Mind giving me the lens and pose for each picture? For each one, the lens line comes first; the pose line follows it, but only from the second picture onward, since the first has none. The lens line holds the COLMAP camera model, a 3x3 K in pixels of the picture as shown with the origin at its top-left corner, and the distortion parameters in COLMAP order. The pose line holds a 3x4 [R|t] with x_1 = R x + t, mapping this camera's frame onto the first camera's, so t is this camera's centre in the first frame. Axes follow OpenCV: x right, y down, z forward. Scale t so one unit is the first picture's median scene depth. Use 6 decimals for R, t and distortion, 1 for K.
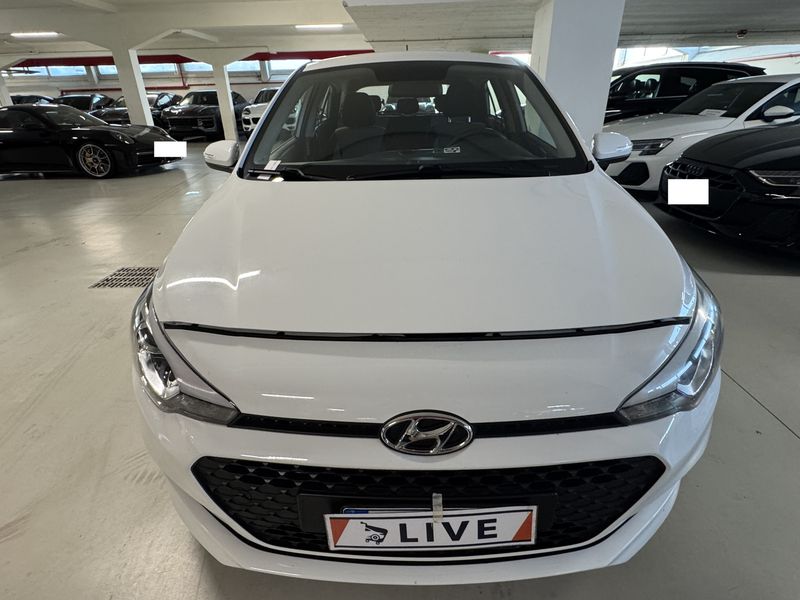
lens RADIAL K [[428.8, 0, 400.0], [0, 428.8, 300.0], [0, 0, 1]] dist [-0.004657, -0.000967]
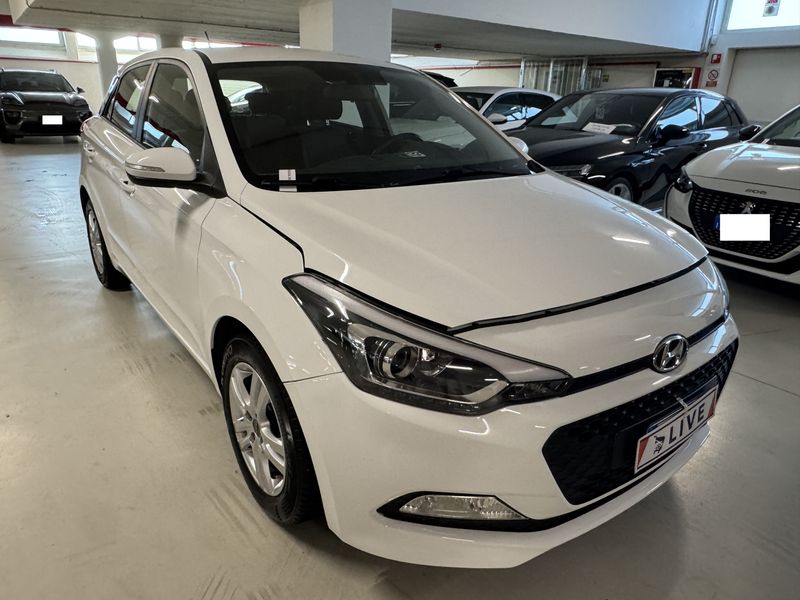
lens RADIAL K [[556.4, 0, 400.0], [0, 556.4, 300.0], [0, 0, 1]] dist [-0.005860, -0.002472]
pose [[0.785665, -0.173327, 0.593875, -0.417815], [0.223073, 0.974744, -0.010627, -0.006957], [-0.577034, 0.140827, 0.804487, 0.013980]]
